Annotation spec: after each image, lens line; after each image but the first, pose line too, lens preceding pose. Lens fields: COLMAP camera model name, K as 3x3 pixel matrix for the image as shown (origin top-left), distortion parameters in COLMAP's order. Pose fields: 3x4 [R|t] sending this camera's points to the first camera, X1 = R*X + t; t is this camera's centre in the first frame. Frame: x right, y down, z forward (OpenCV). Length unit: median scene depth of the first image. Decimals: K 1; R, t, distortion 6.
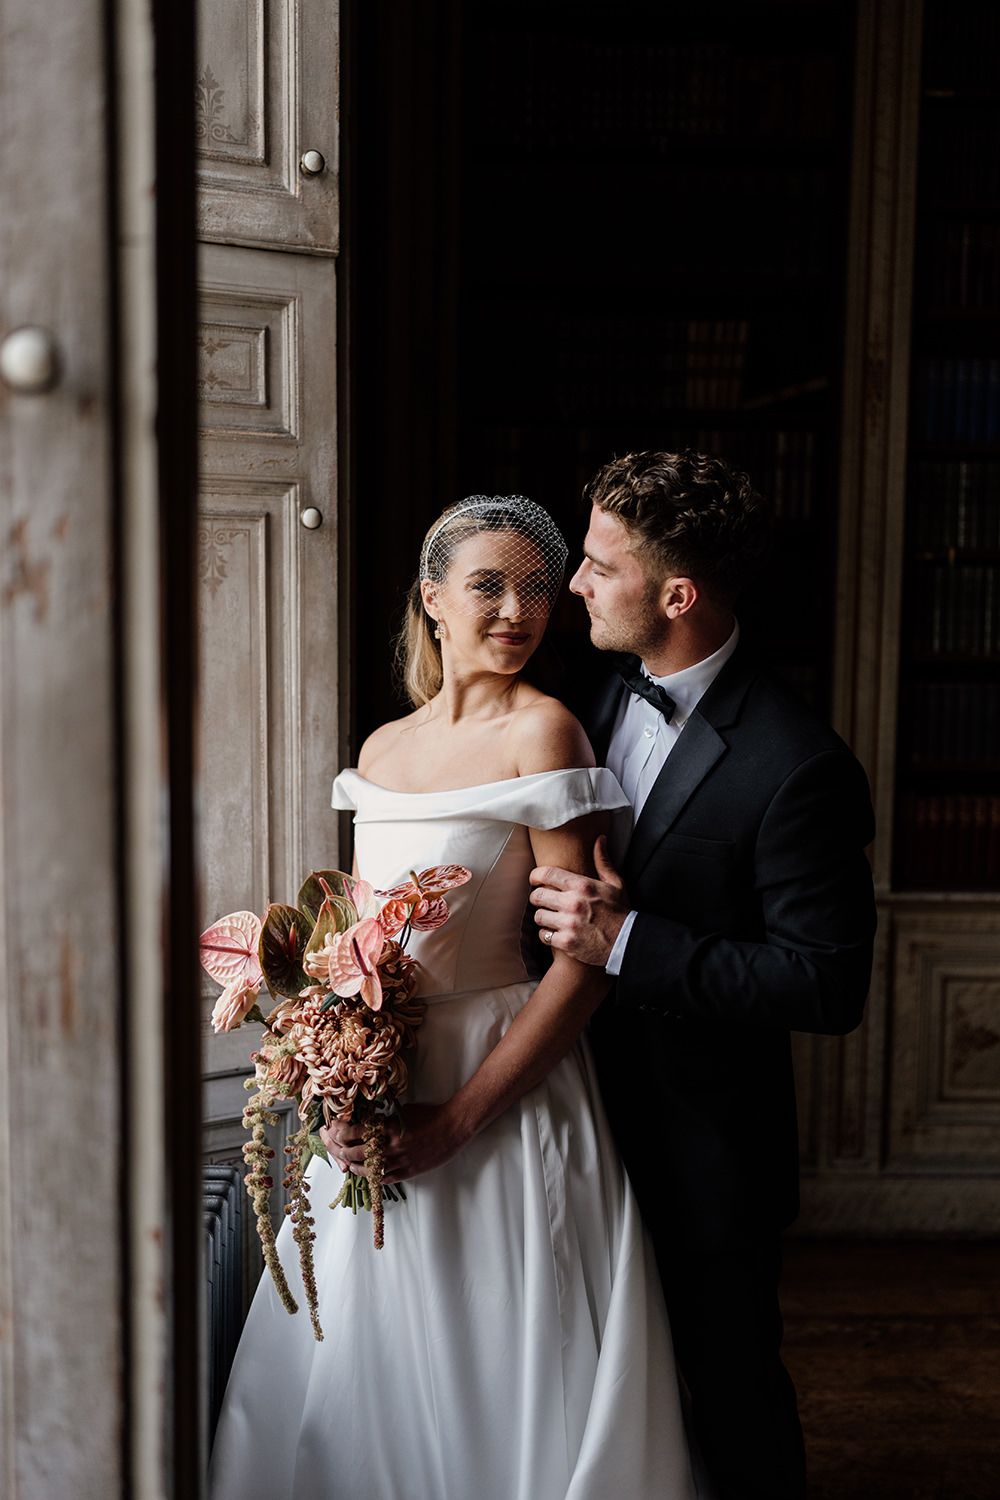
lens RADIAL K [[1436.9, 0, 503.9], [0, 1436.9, 750.5], [0, 0, 1]] dist [0.004284, 0.000000]
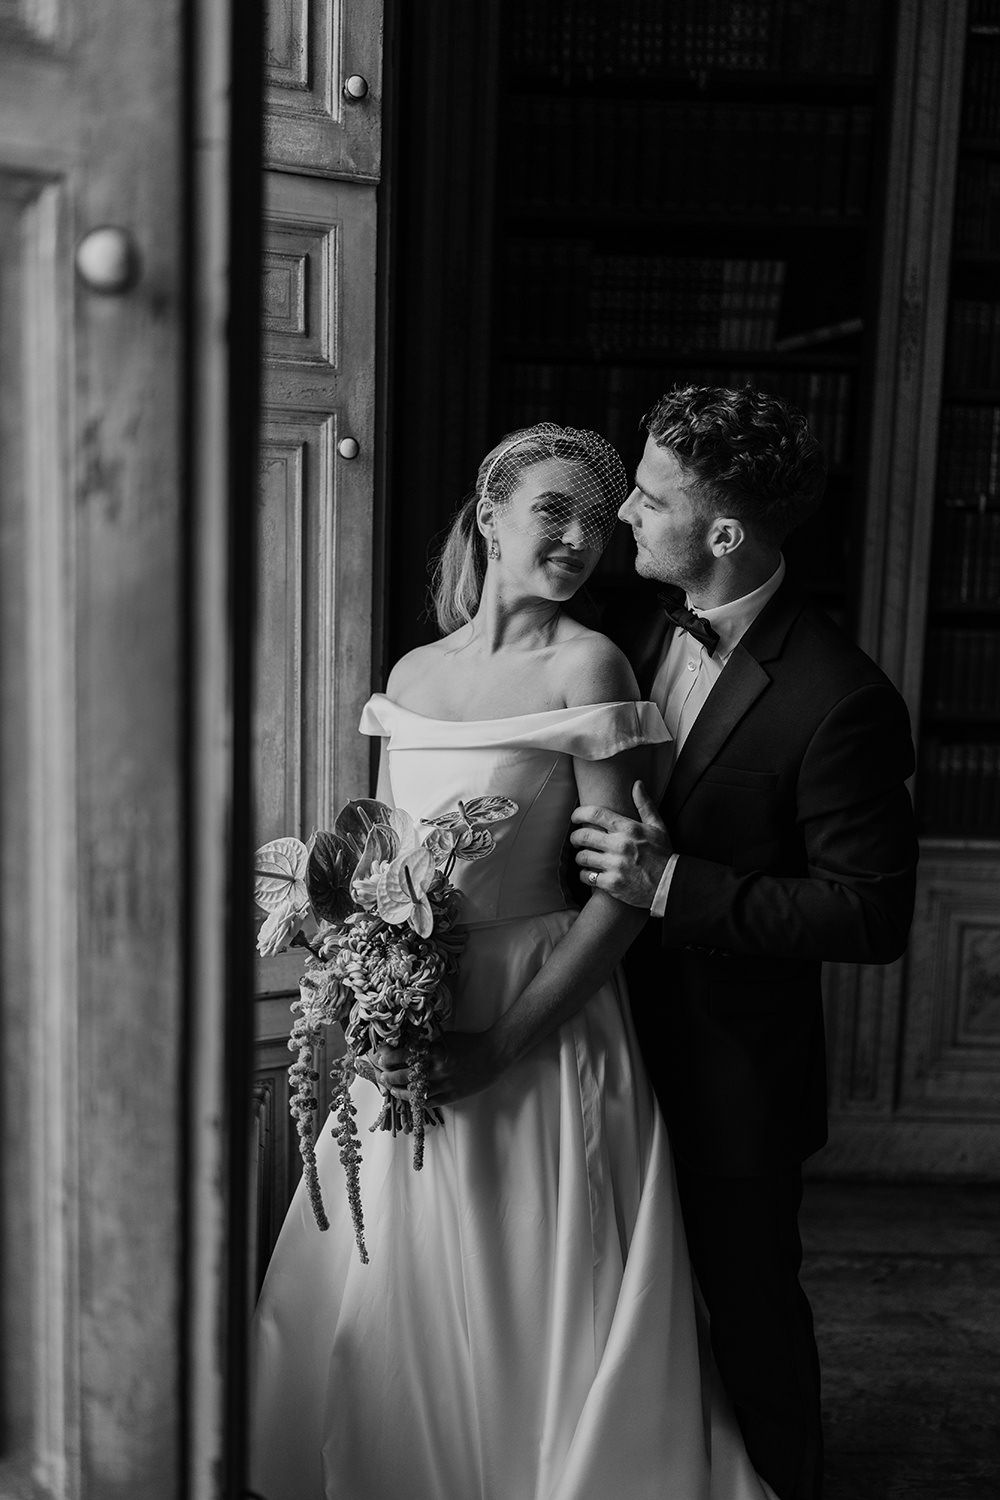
lens RADIAL K [[1436.9, 0, 498.9], [0, 1436.9, 751.7], [0, 0, 1]] dist [0.004284, 0.000000]
pose [[0.999738, 0.019433, -0.012121, -0.012515], [-0.018994, 0.999195, 0.035336, 0.012265], [0.012798, -0.035096, 0.999302, -0.008055]]
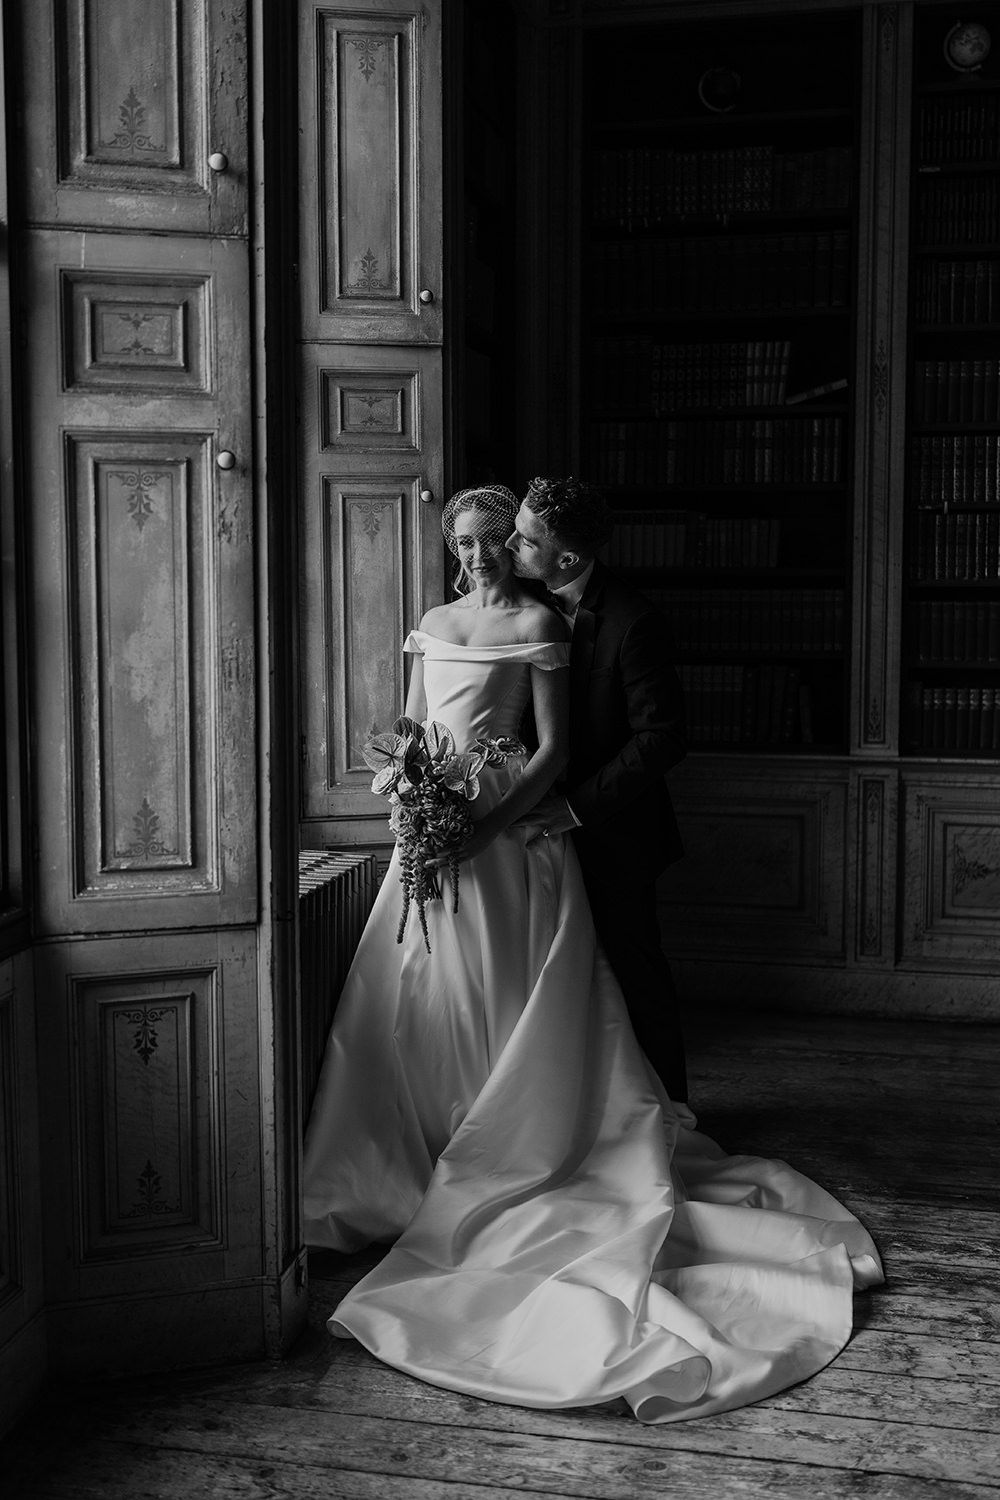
lens RADIAL K [[1529.8, 0, 501.7], [0, 1529.8, 700.2], [0, 0, 1]] dist [0.017853, 0.000000]
pose [[0.973151, 0.007890, -0.230034, 0.376148], [-0.010794, 0.999877, -0.011369, 0.104624], [0.229916, 0.013547, 0.973116, -0.771005]]
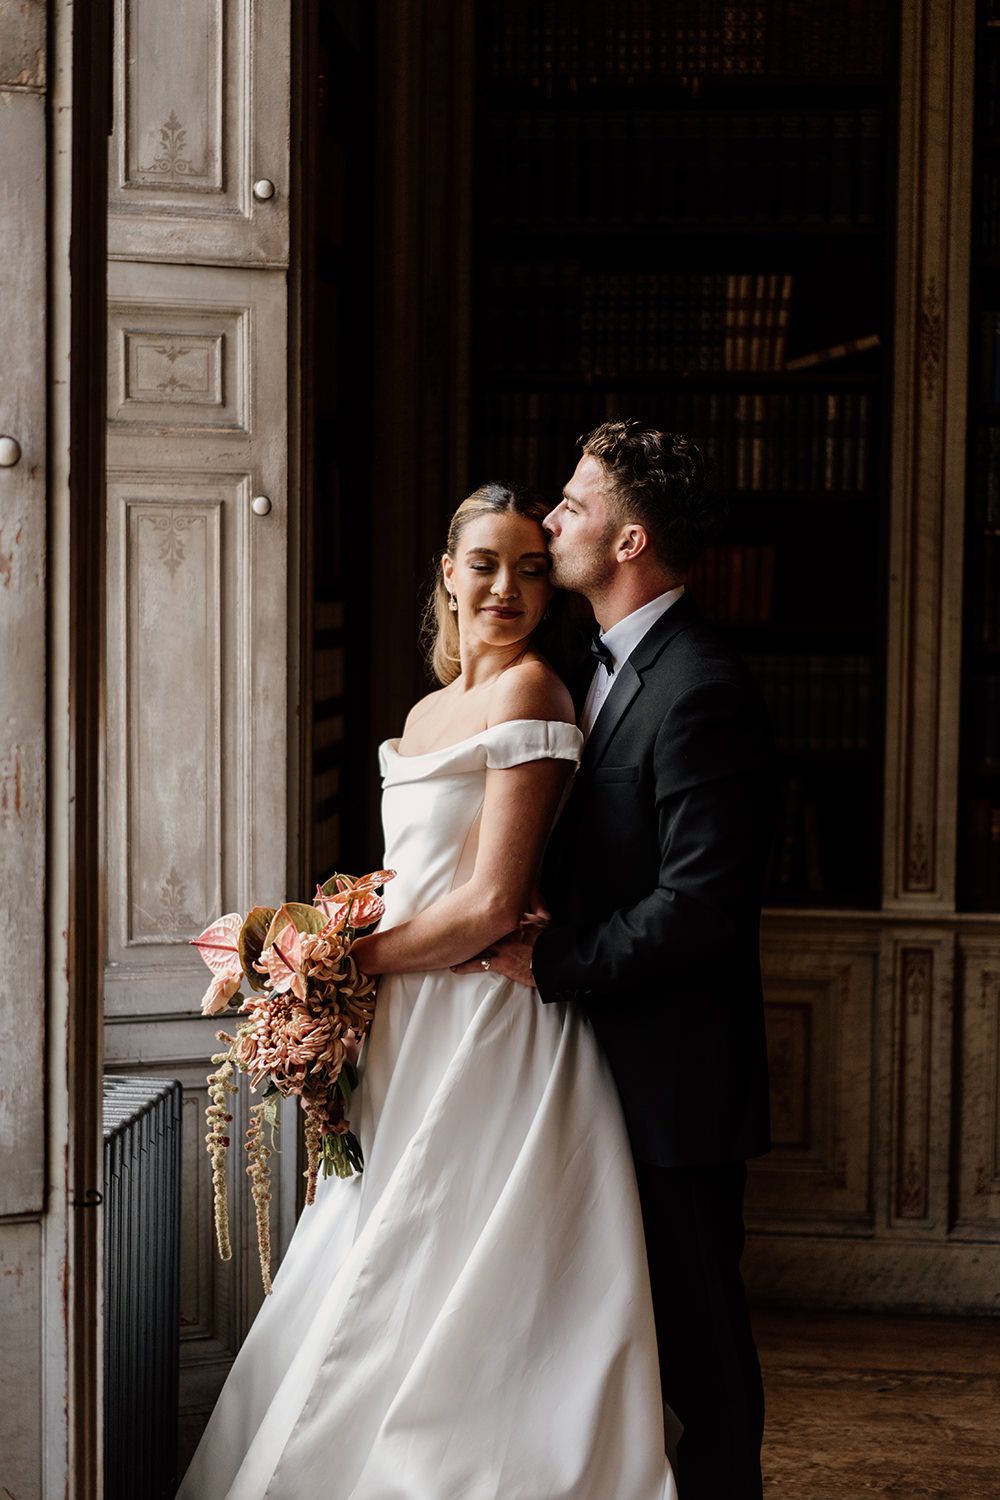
lens RADIAL K [[2334.3, 0, 496.5], [0, 2334.3, 753.5], [0, 0, 1]] dist [0.010685, 0.000000]
pose [[0.992836, 0.009305, -0.119125, 0.253290], [-0.013298, 0.999374, -0.032774, 0.082072], [0.118746, 0.034123, 0.992338, -0.727476]]
